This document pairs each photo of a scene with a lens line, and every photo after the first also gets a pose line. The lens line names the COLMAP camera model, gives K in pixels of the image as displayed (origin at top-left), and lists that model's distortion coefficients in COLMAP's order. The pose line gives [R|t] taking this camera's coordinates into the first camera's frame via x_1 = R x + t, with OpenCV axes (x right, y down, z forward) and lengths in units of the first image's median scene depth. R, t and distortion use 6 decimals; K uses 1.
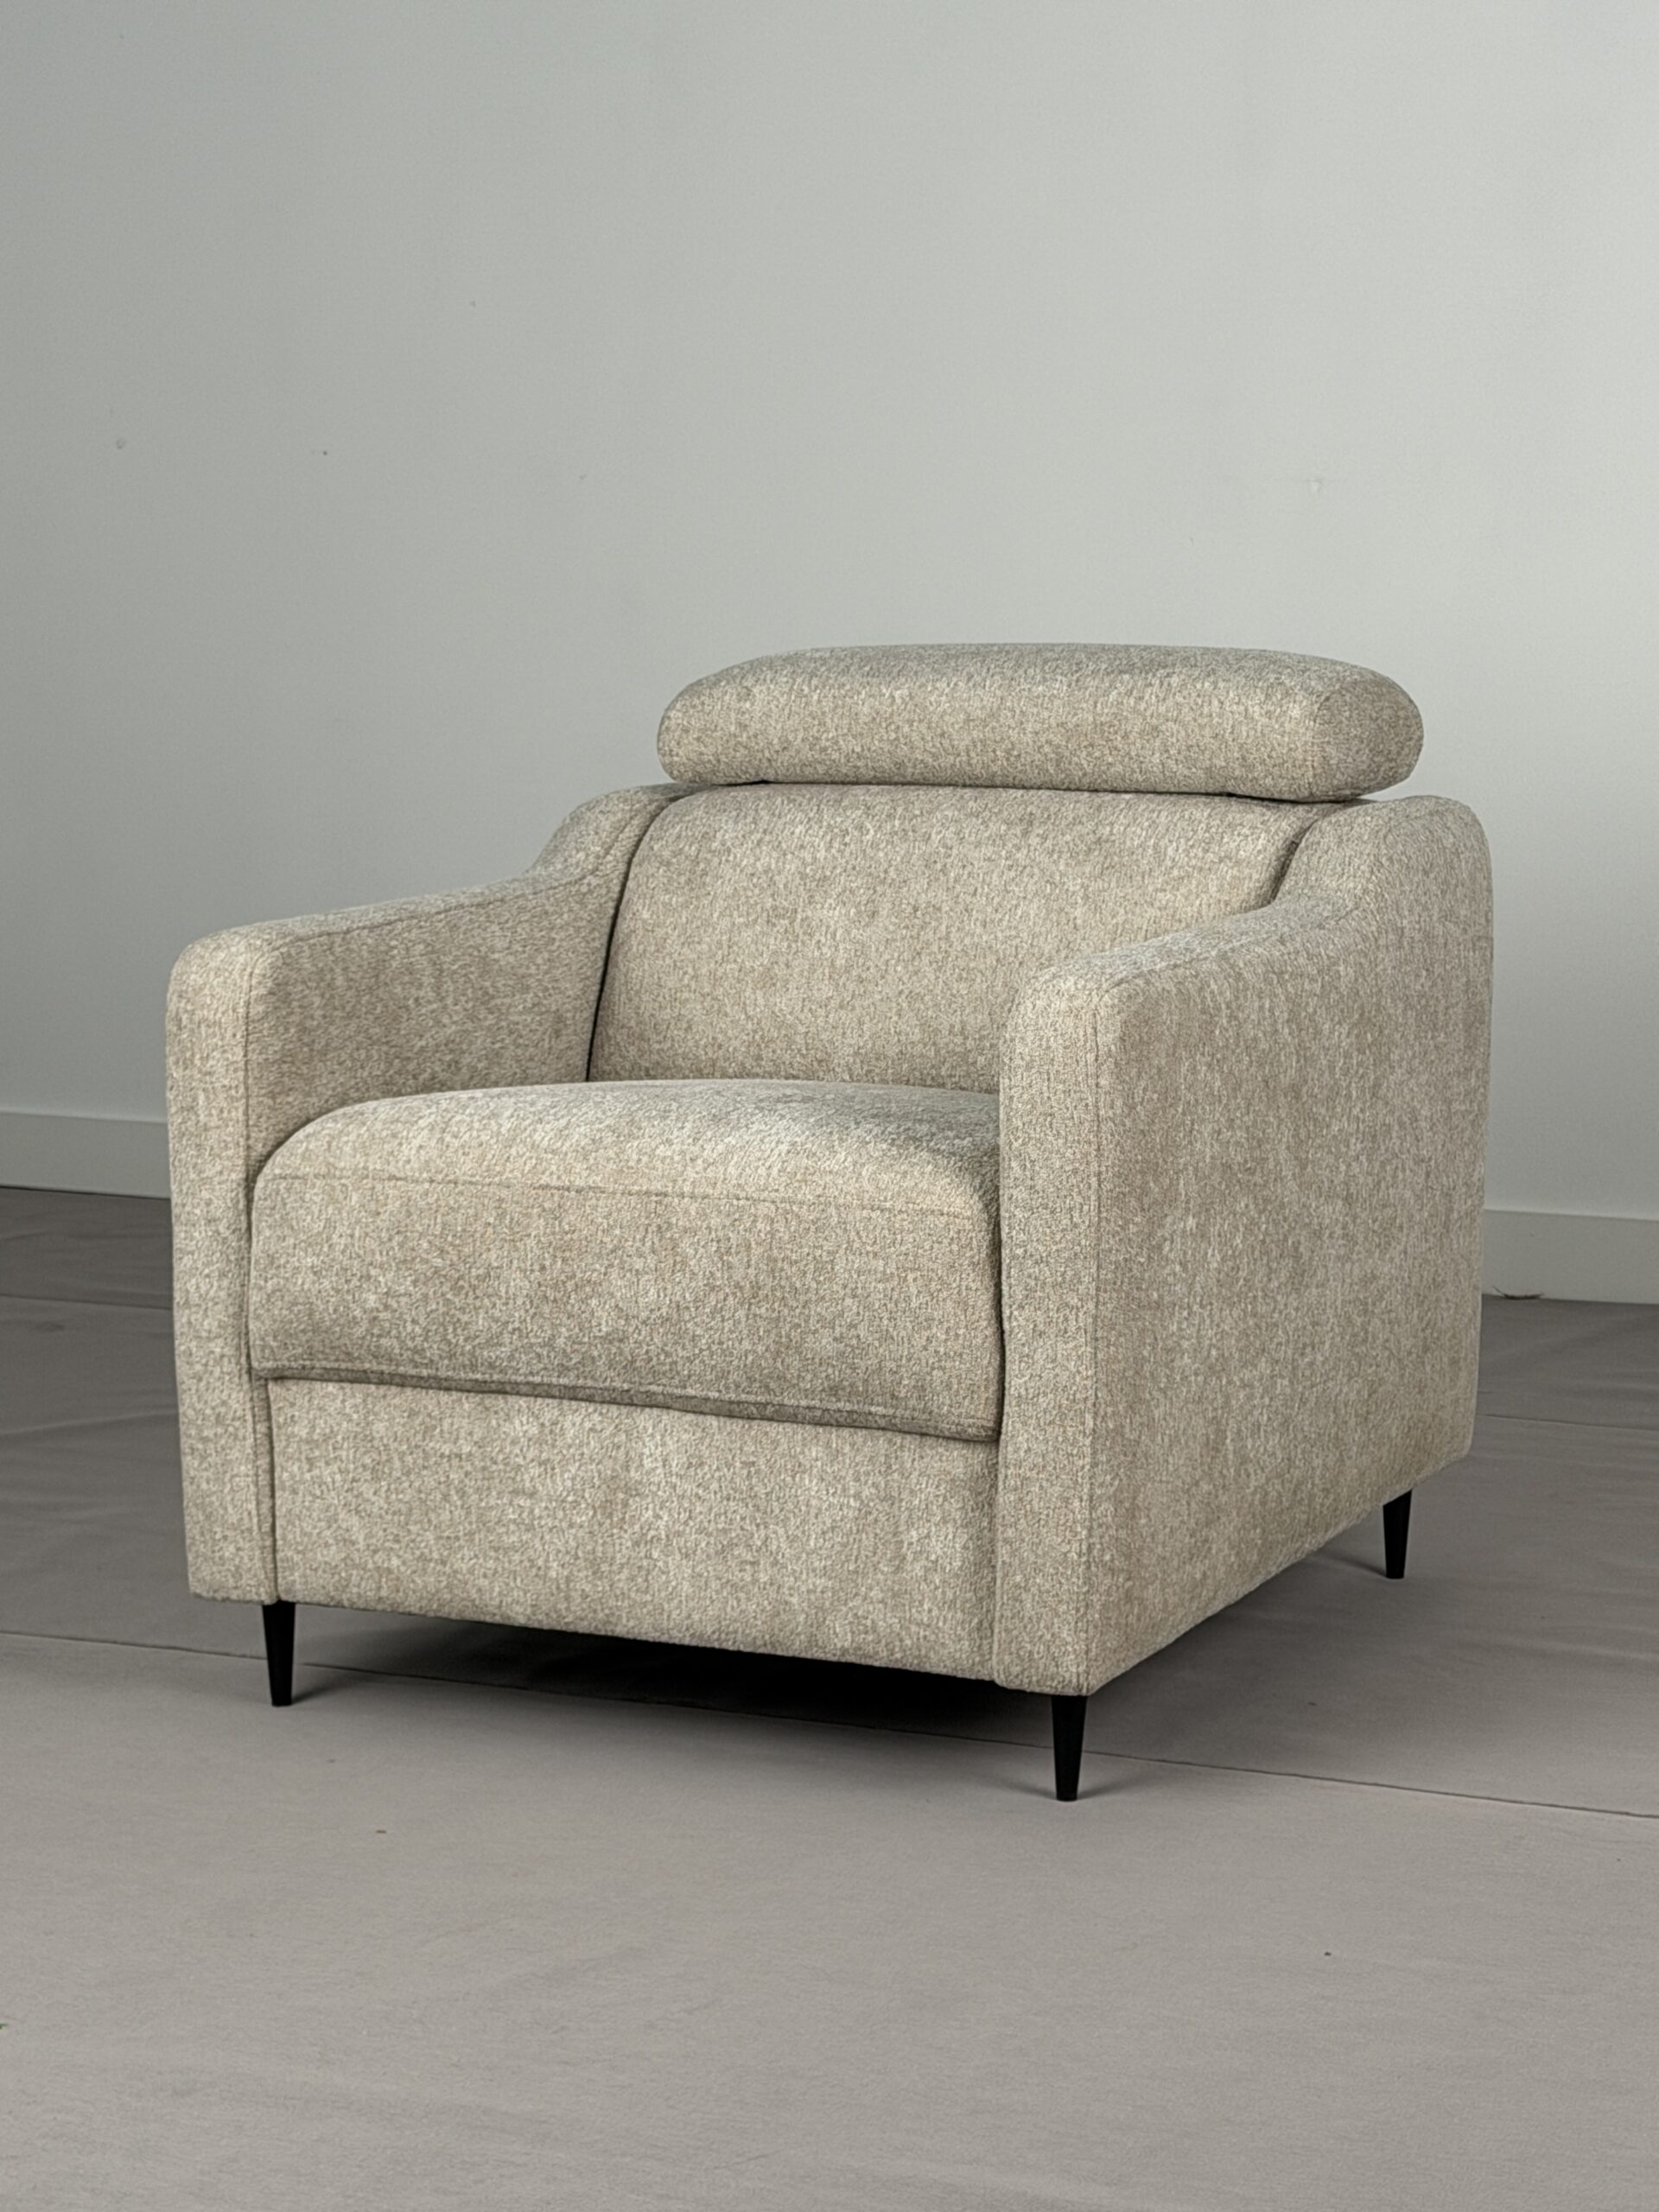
lens RADIAL K [[4727.2, 0, 829.5], [0, 4727.2, 1106.0], [0, 0, 1]] dist [0.085514, 0.002230]
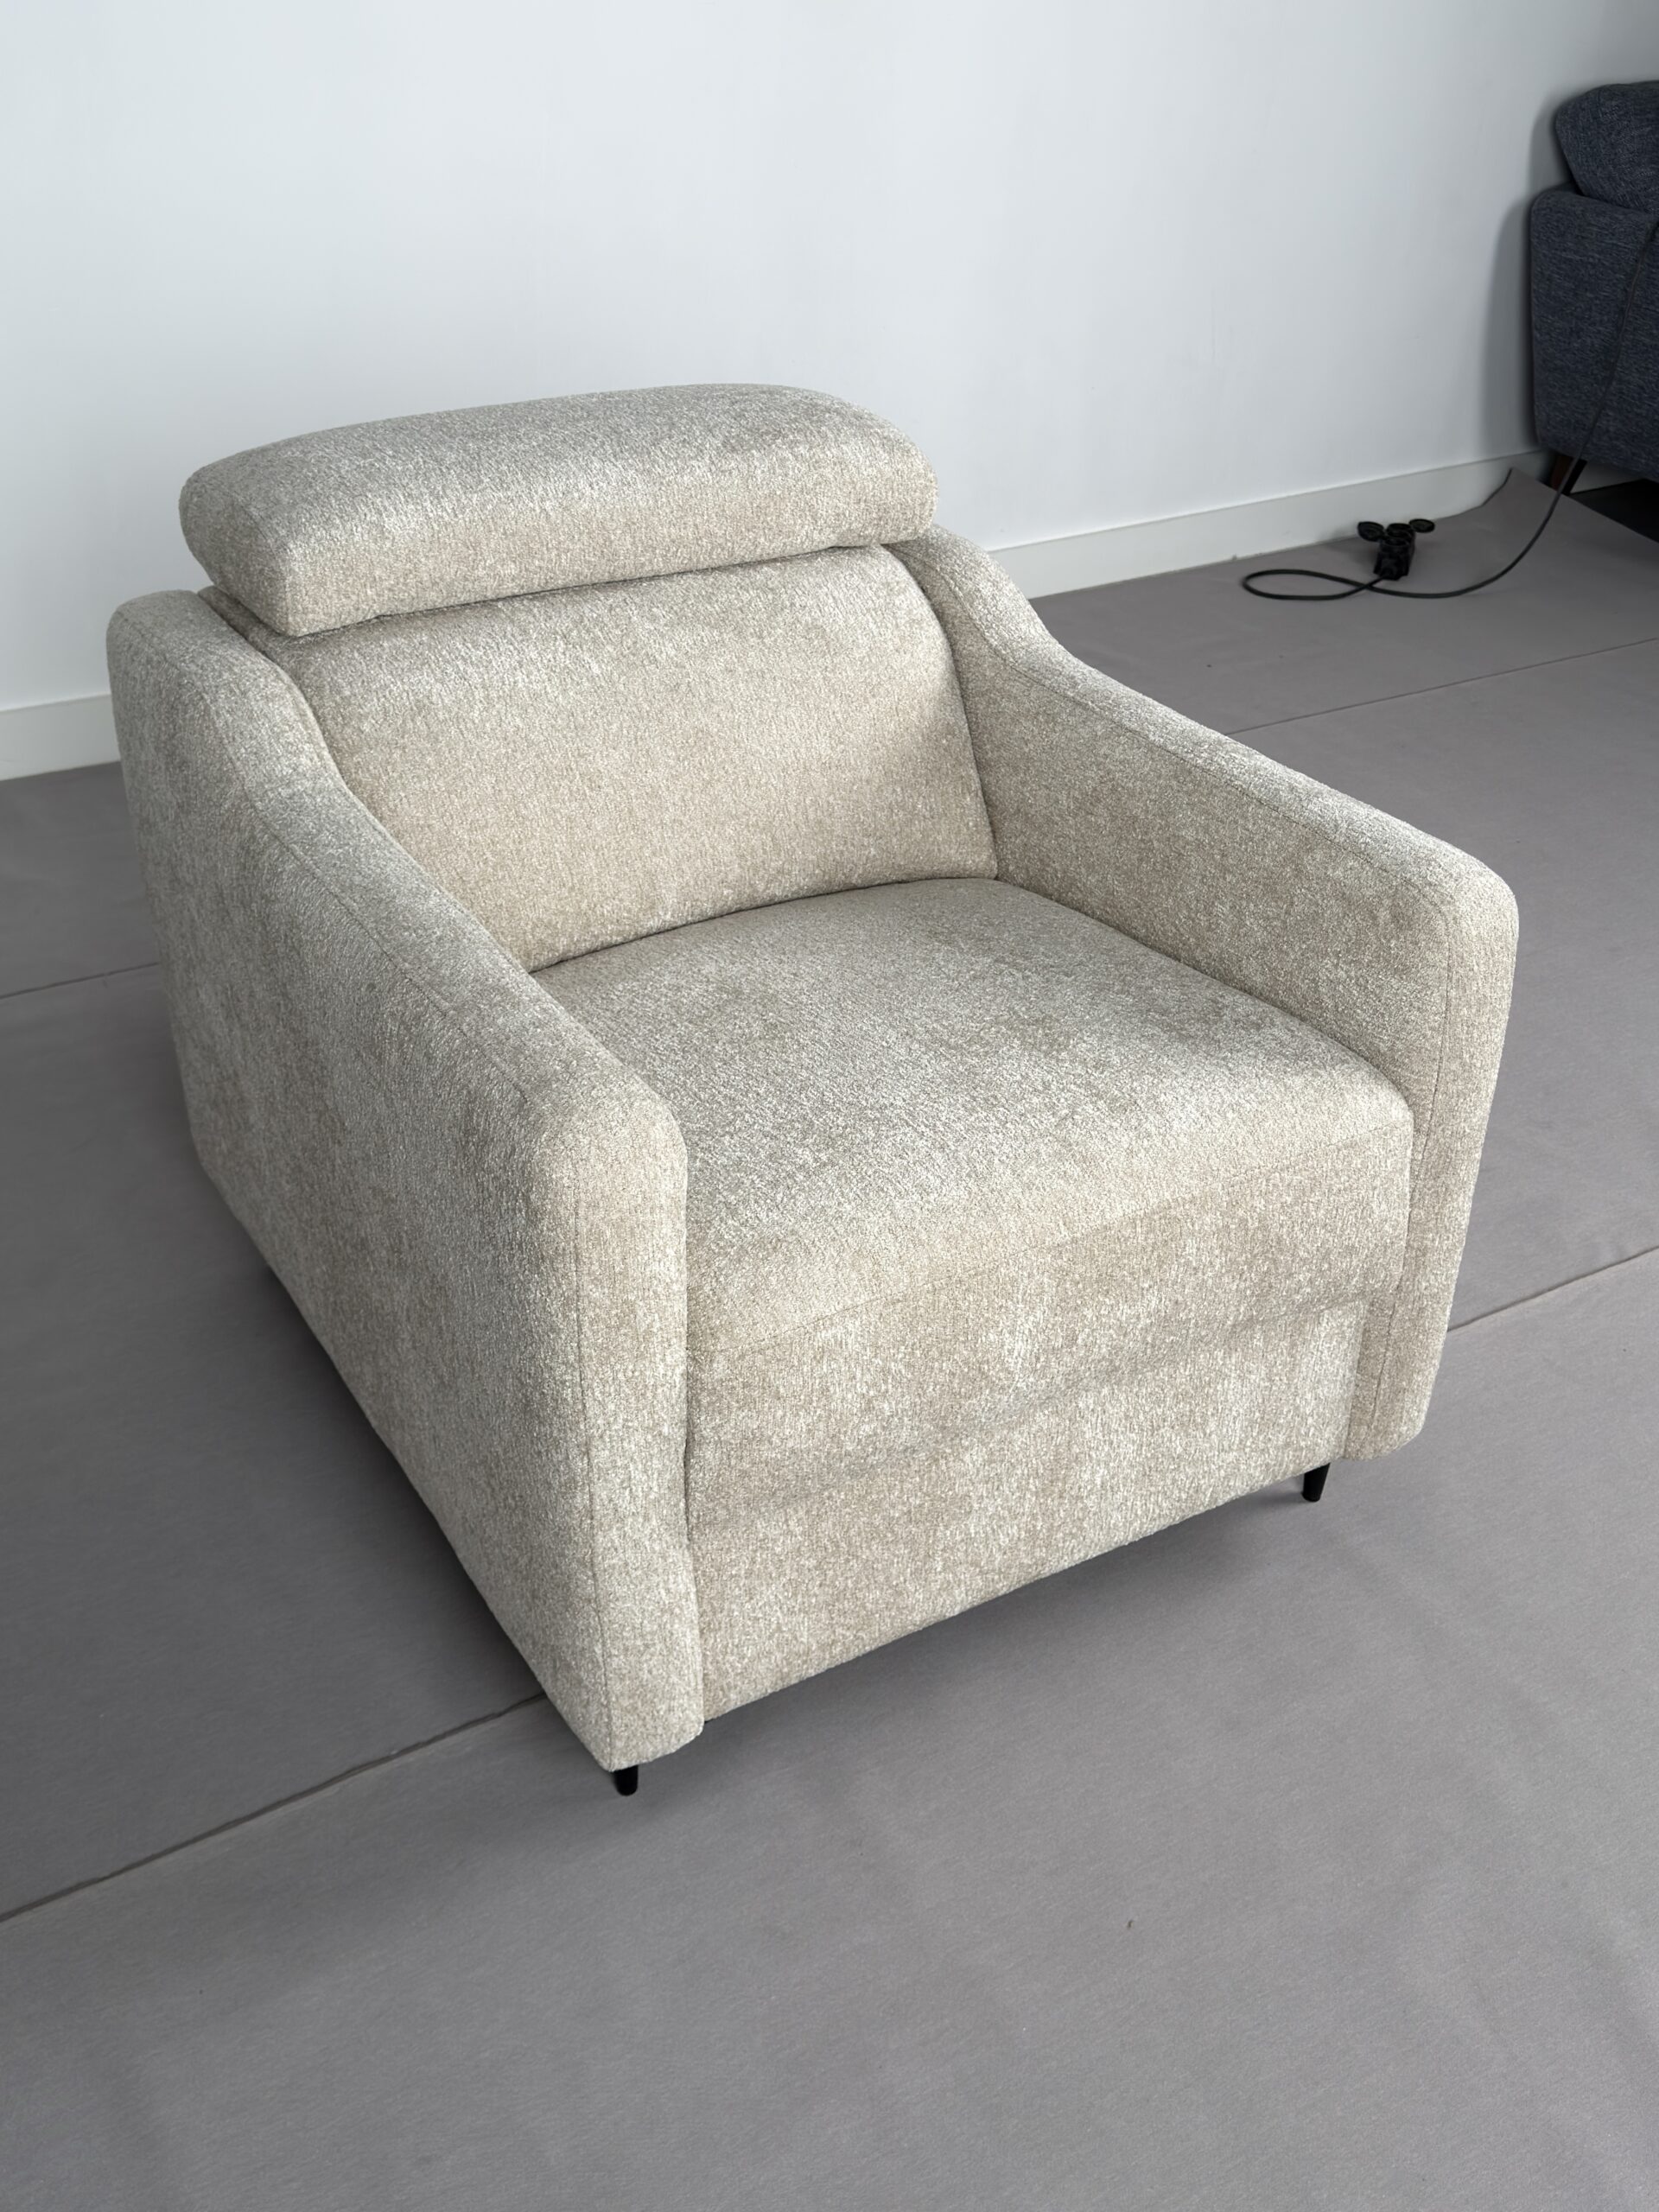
lens RADIAL K [[2163.6, 0, 829.5], [0, 2163.6, 1106.0], [0, 0, 1]] dist [0.177864, -0.434432]
pose [[0.580906, -0.404971, 0.706078, -0.362870], [0.097117, 0.895736, 0.433849, -0.190174], [-0.808156, -0.183453, 0.559668, 0.783410]]
